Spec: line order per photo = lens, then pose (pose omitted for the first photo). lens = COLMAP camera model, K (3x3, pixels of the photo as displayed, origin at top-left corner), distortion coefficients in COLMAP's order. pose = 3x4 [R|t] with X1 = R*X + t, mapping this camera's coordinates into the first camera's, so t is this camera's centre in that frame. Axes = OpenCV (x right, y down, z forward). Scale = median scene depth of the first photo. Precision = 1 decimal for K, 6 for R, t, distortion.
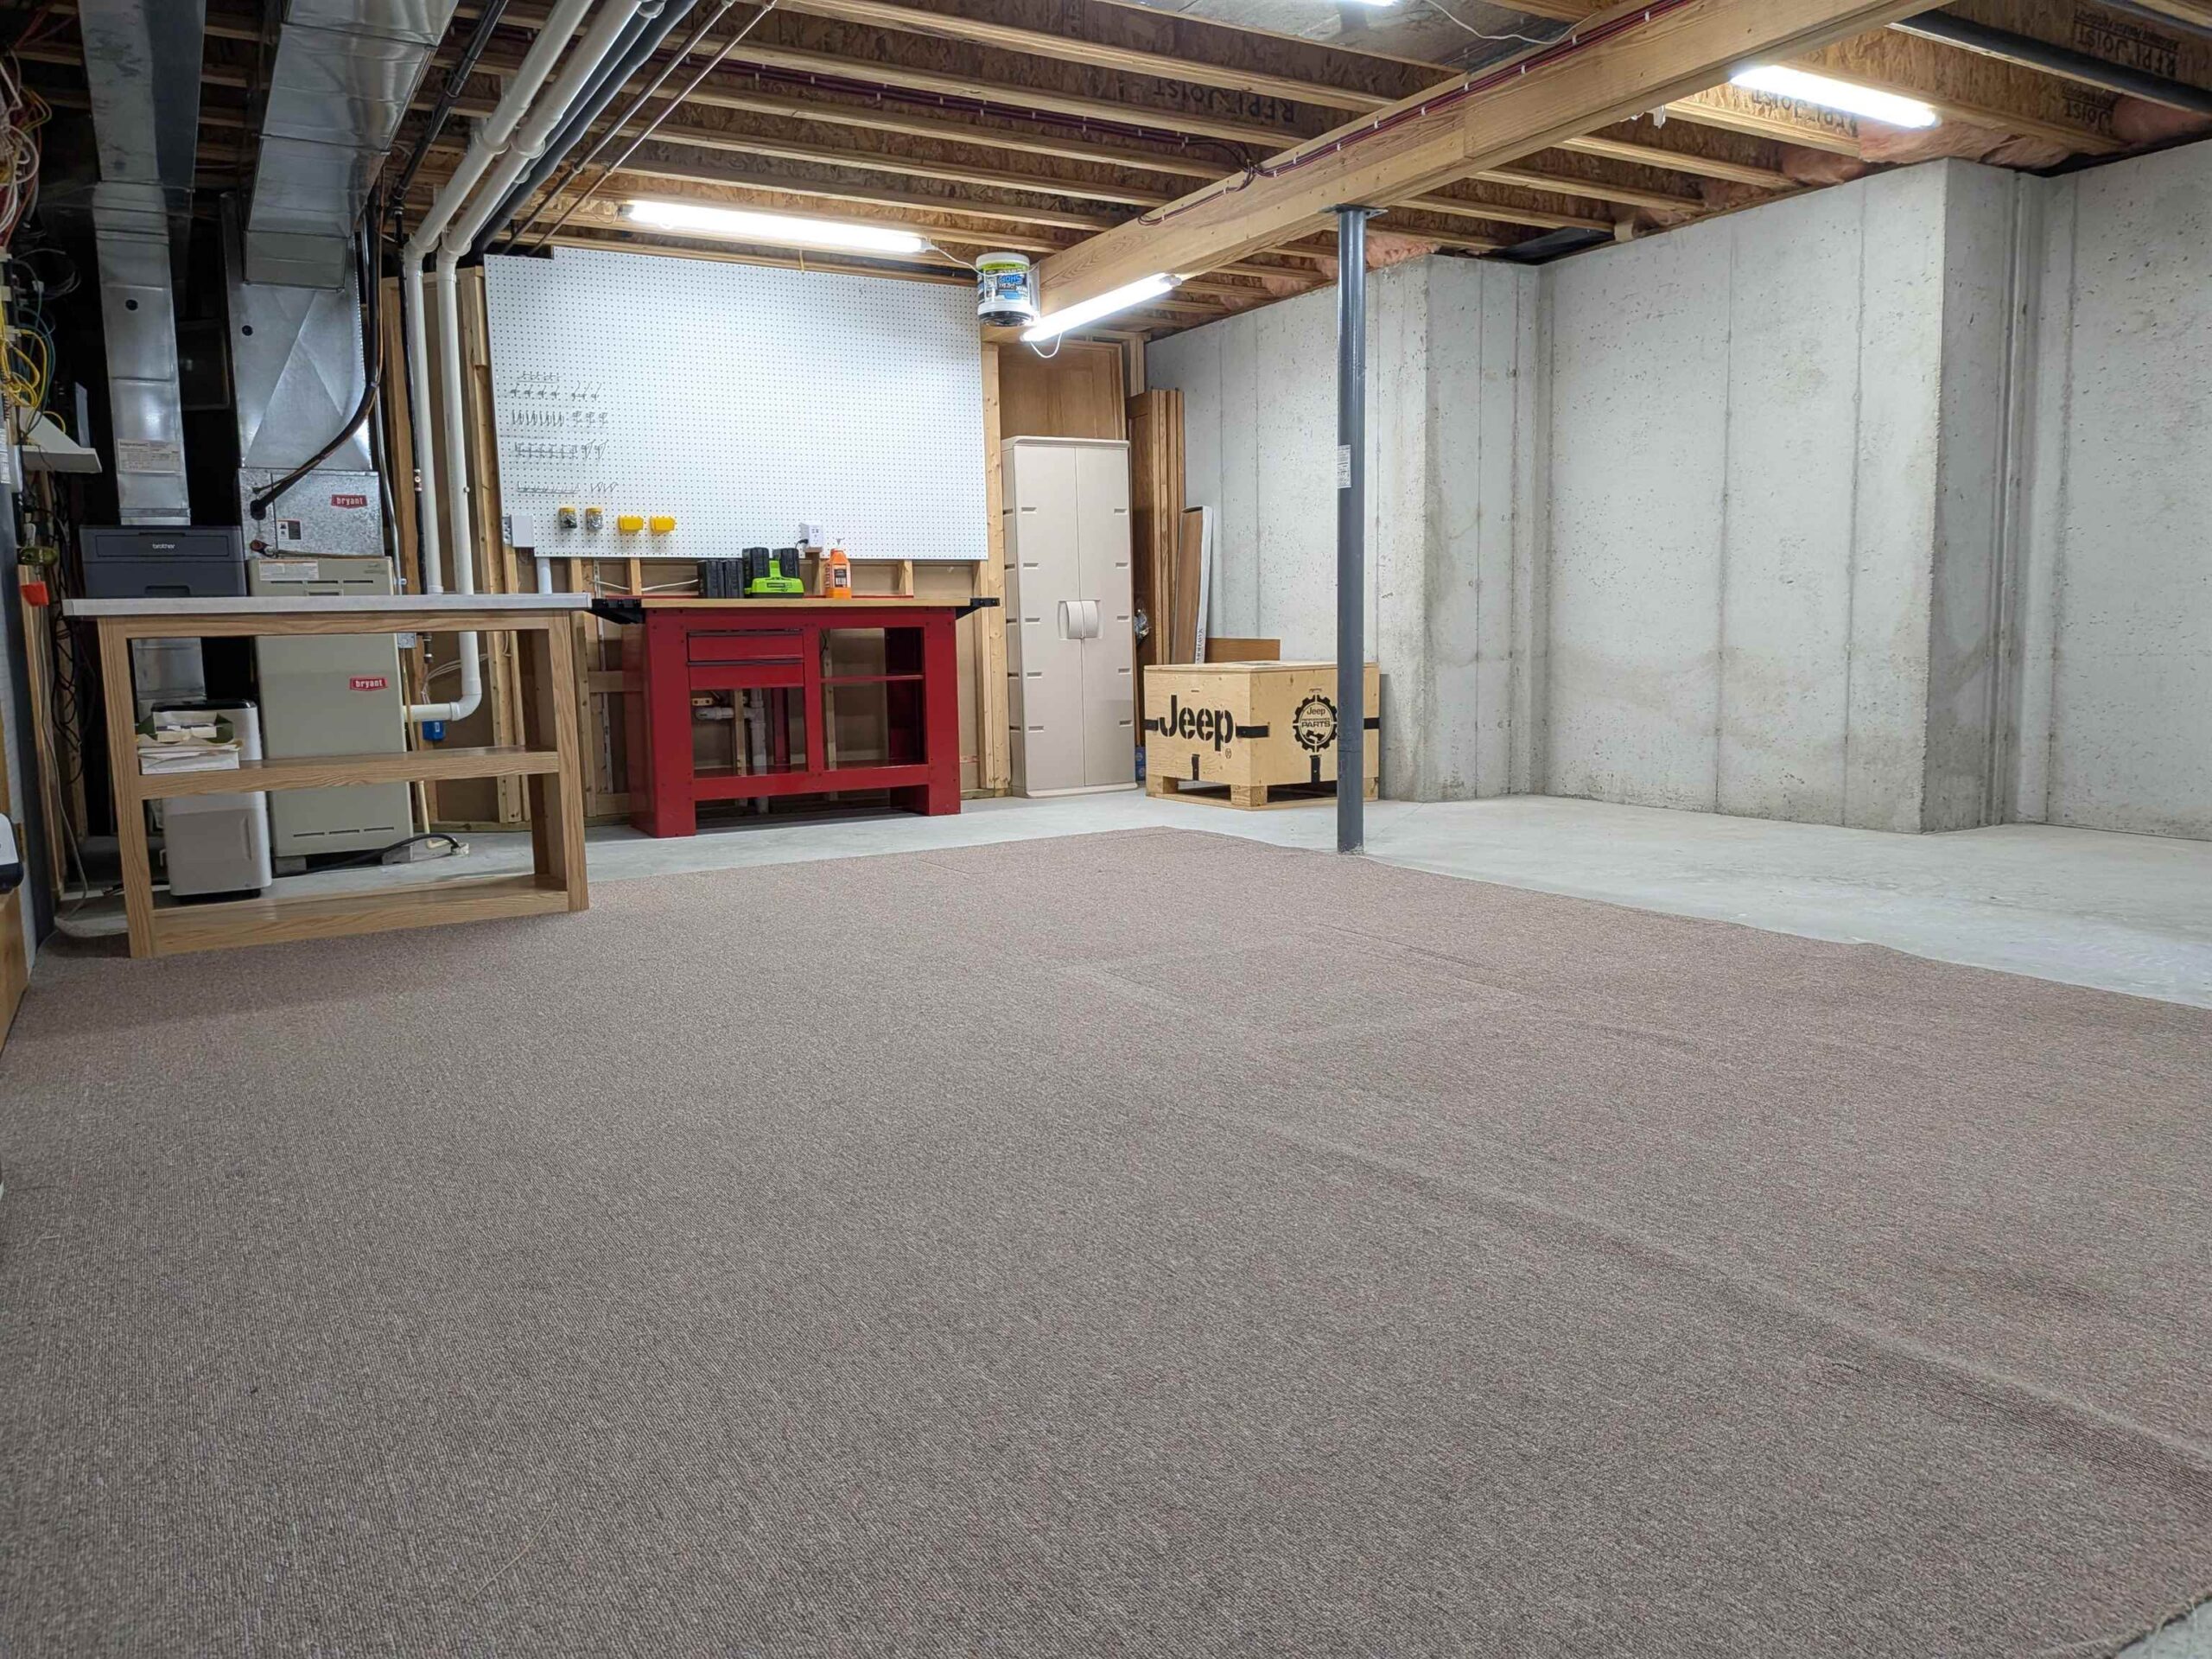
lens RADIAL K [[1614.5, 0, 1094.5], [0, 1614.5, 850.8], [0, 0, 1]] dist [0.114773, -0.191109]
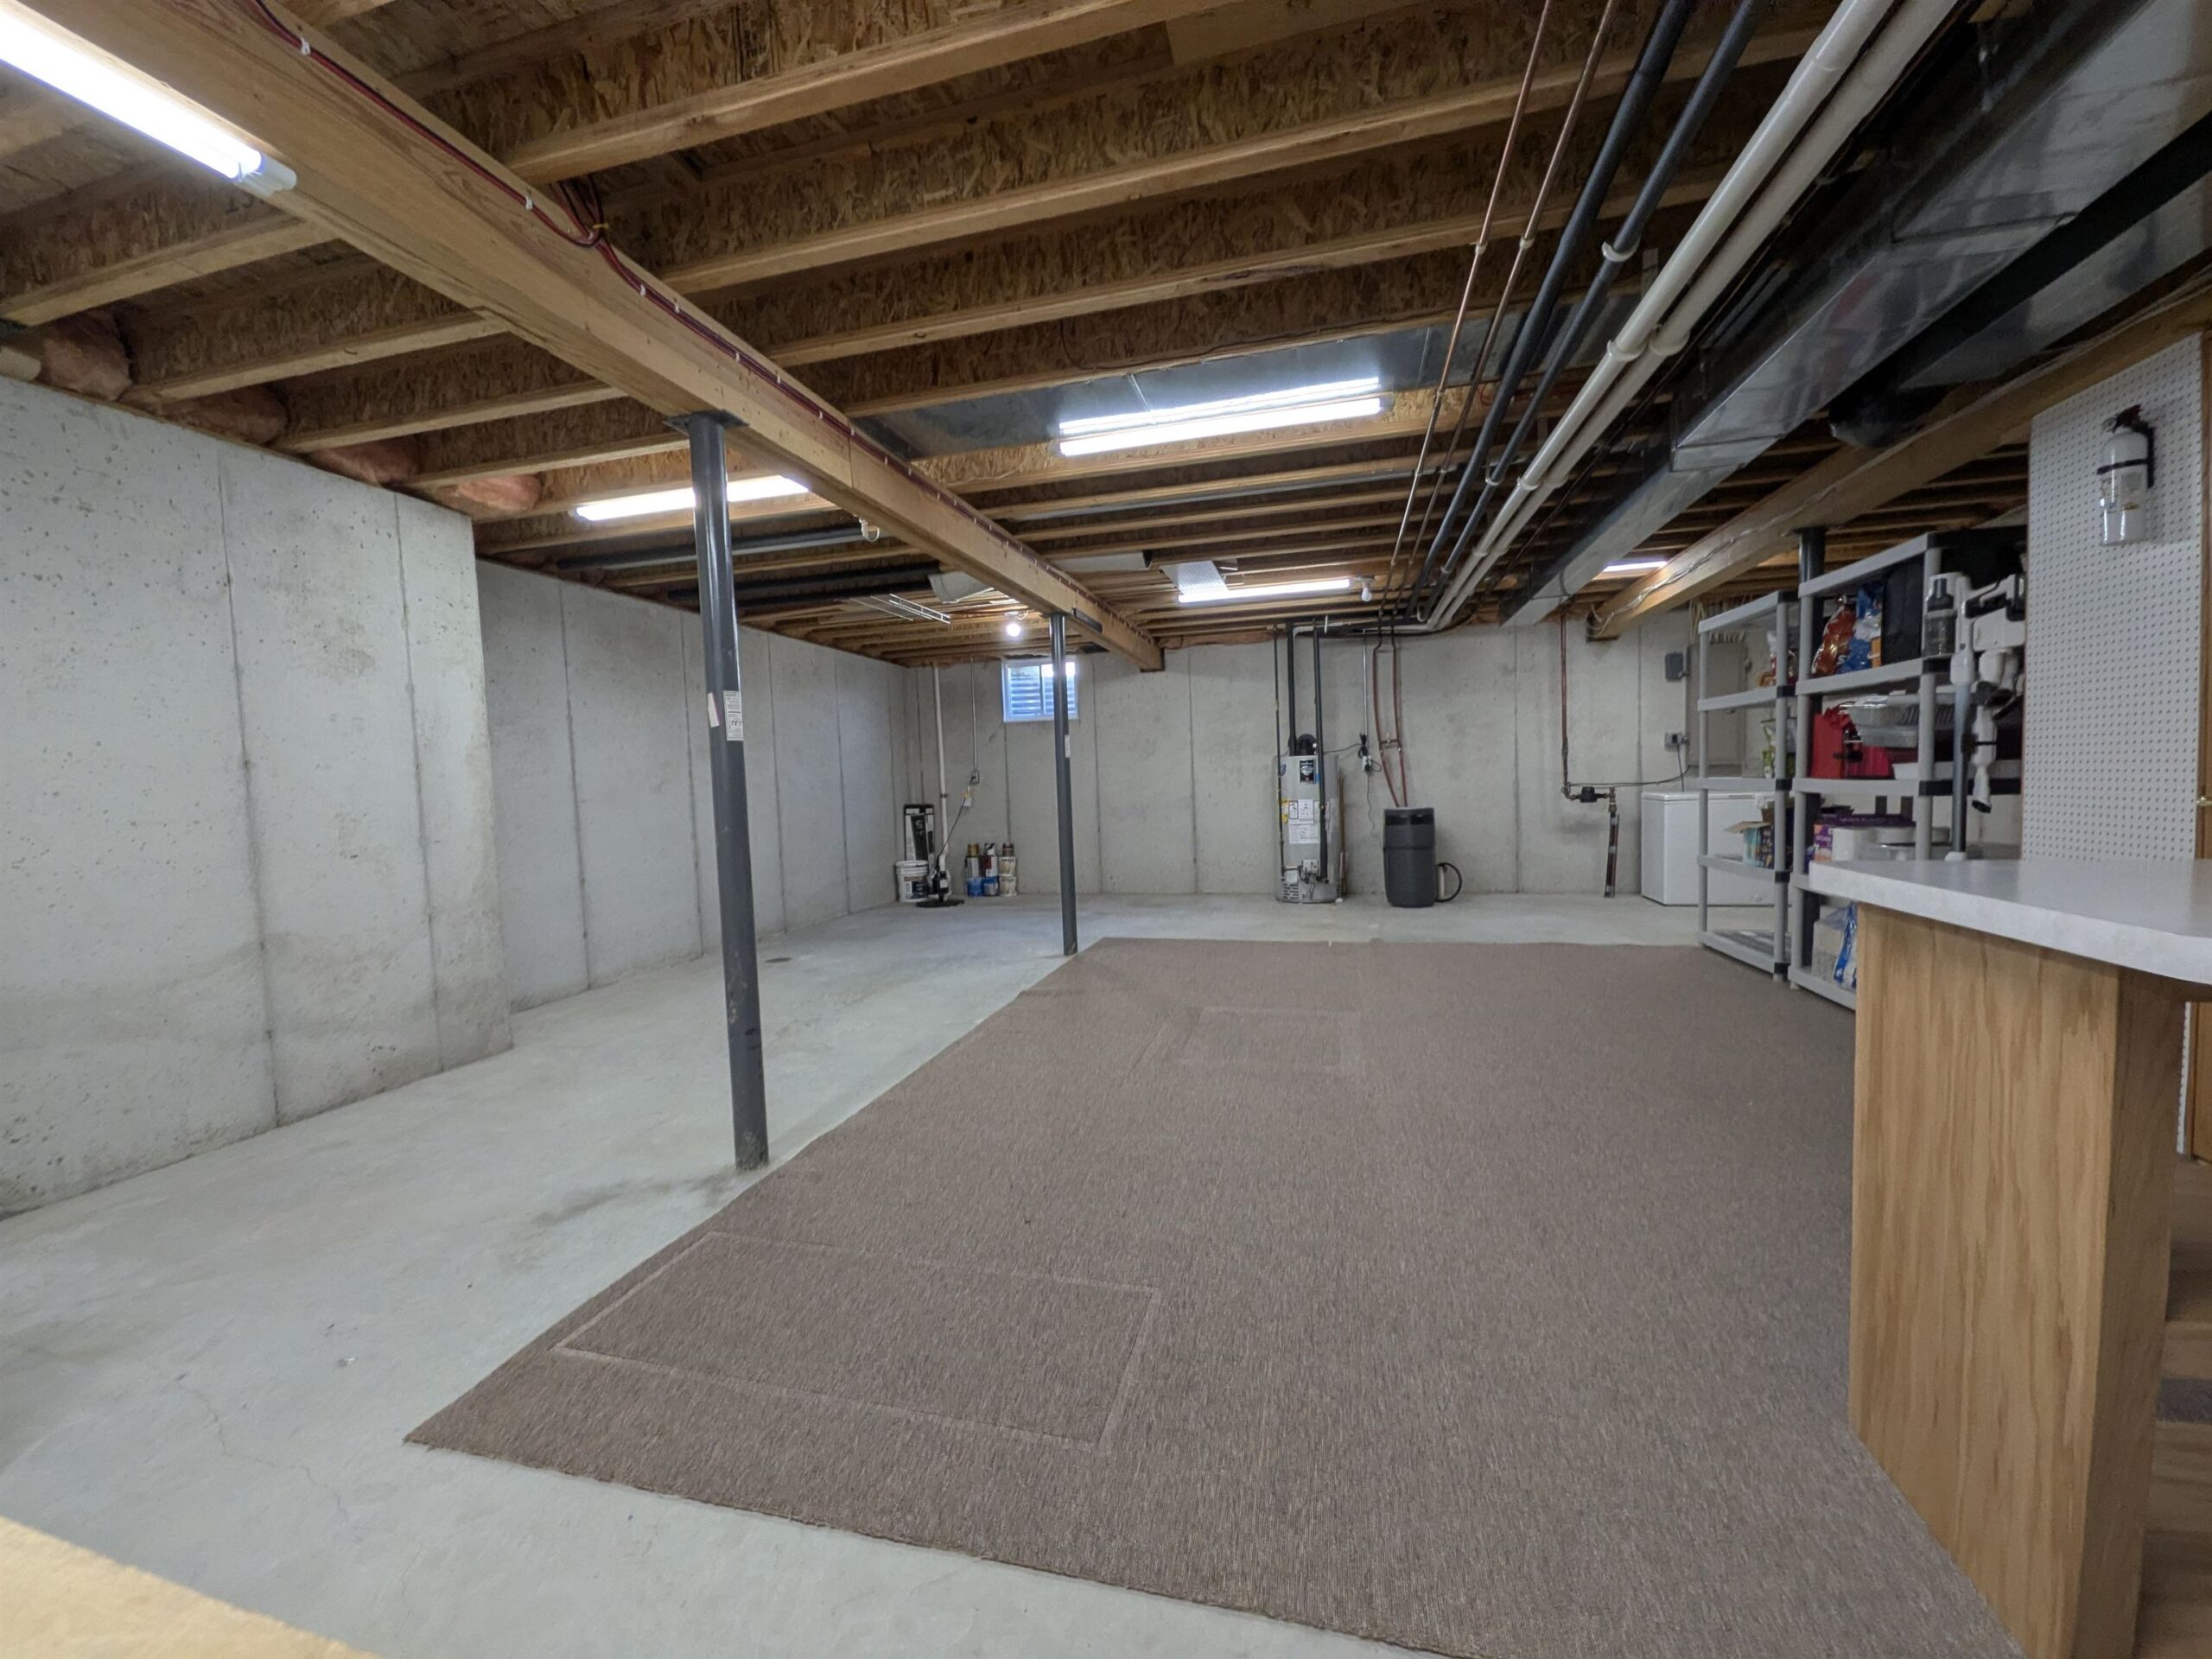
lens RADIAL K [[842.9, 0, 1113.0], [0, 842.9, 825.8], [0, 0, 1]] dist [0.000167, 0.000037]
pose [[-0.713182, 0.001411, 0.700977, -0.247644], [0.137412, 0.980877, 0.137830, -0.184454], [-0.687378, 0.194621, -0.699738, 1.011321]]
